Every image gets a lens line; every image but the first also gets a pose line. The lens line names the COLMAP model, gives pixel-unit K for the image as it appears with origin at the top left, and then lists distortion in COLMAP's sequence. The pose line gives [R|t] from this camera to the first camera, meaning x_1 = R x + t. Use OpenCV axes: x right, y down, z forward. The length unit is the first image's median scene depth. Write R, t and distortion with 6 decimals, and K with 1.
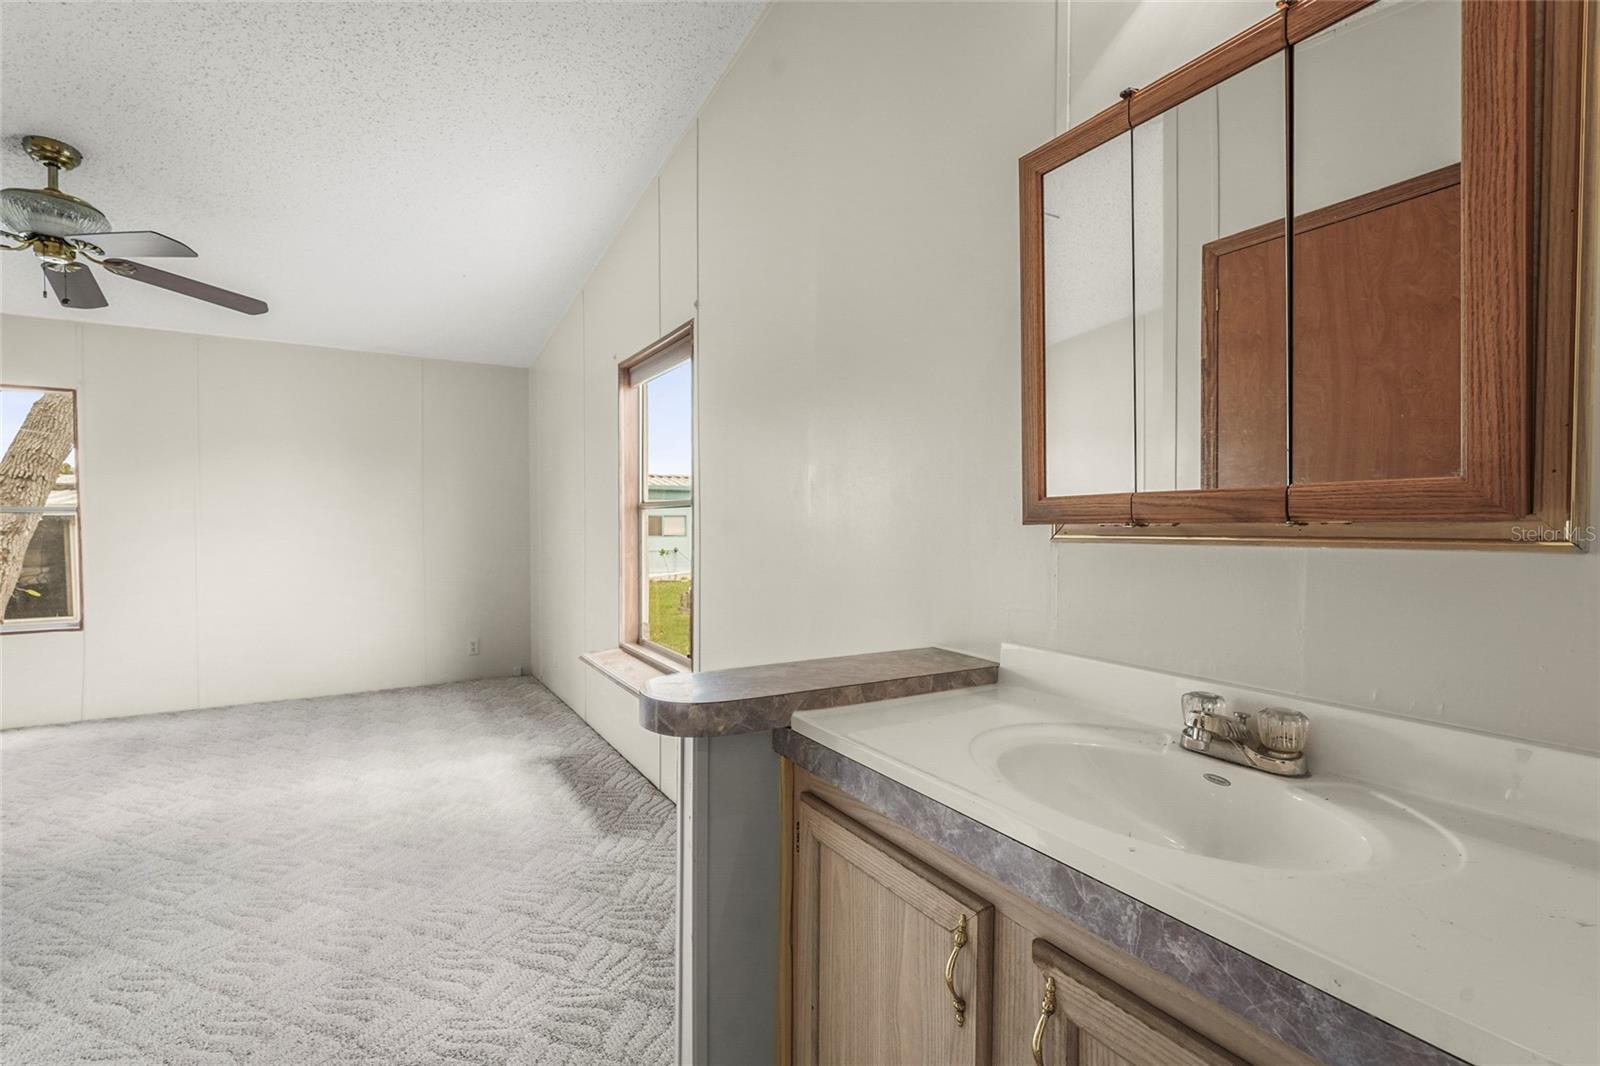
lens RADIAL K [[723.2, 0, 794.4], [0, 723.2, 528.5], [0, 0, 1]] dist [-0.002695, 0.000094]
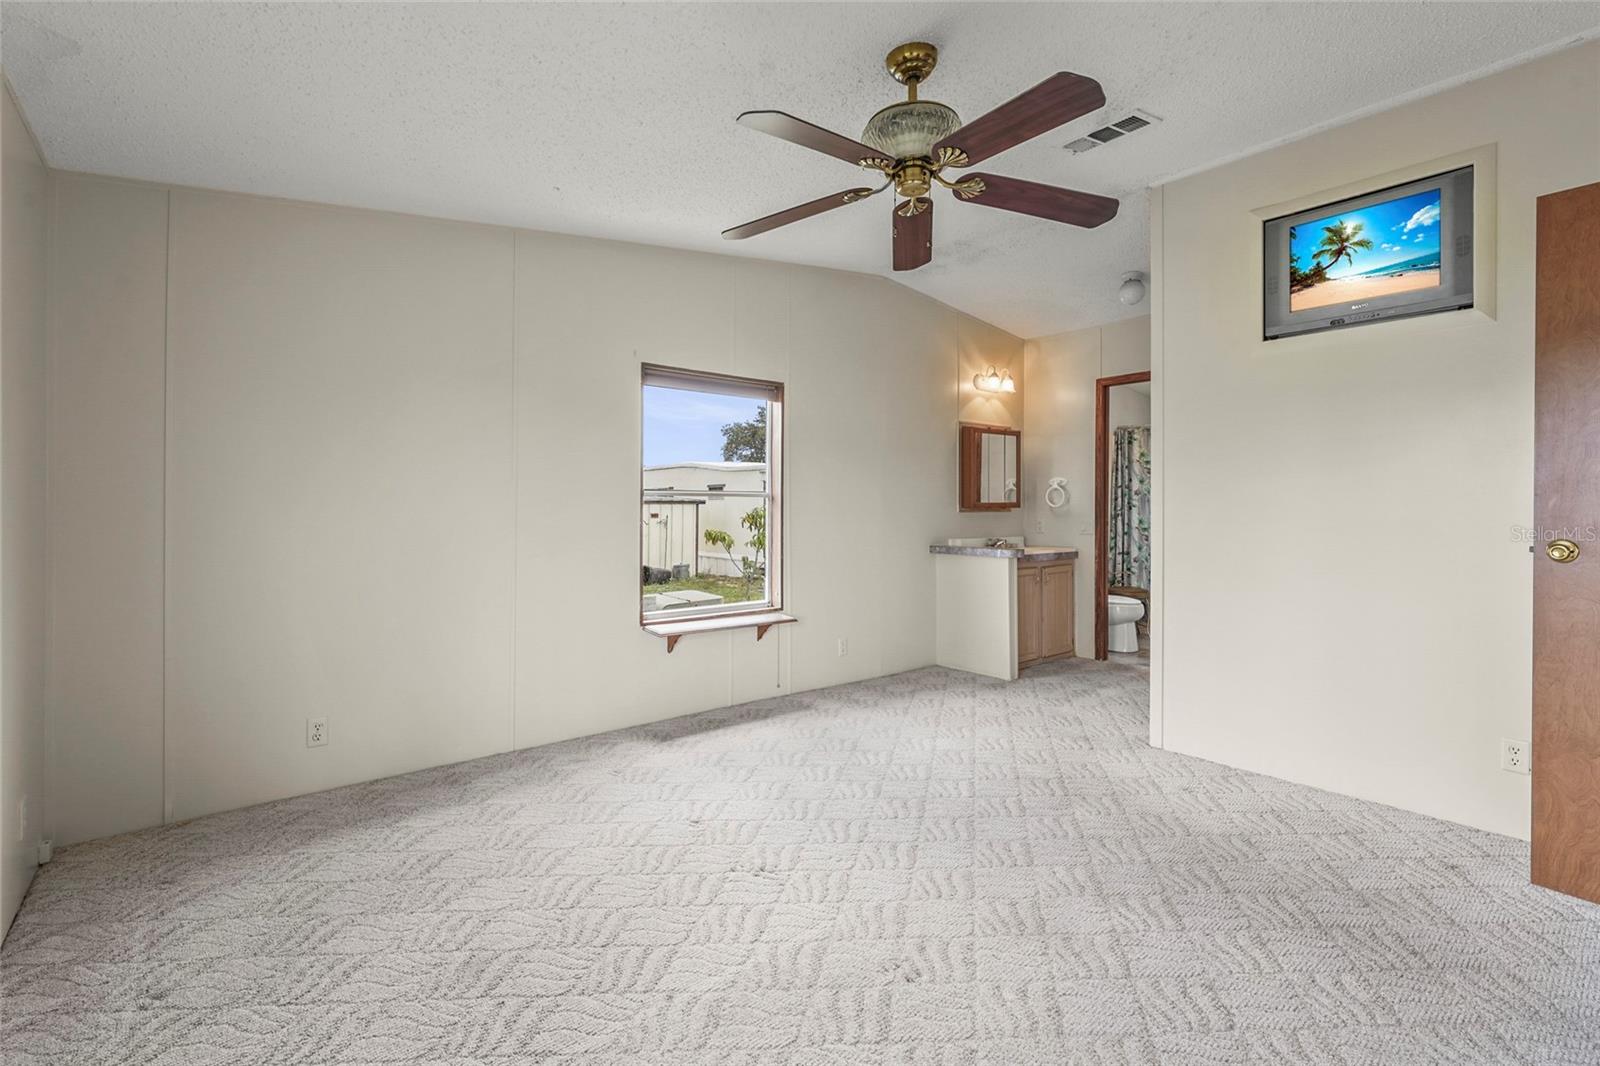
lens RADIAL K [[723.2, 0, 797.2], [0, 723.2, 517.0], [0, 0, 1]] dist [-0.002695, 0.000094]
pose [[-0.138360, -0.019579, 0.990188, -1.429446], [0.010381, 0.999721, 0.021218, -0.019628], [-0.990328, 0.013215, -0.138119, 0.986789]]
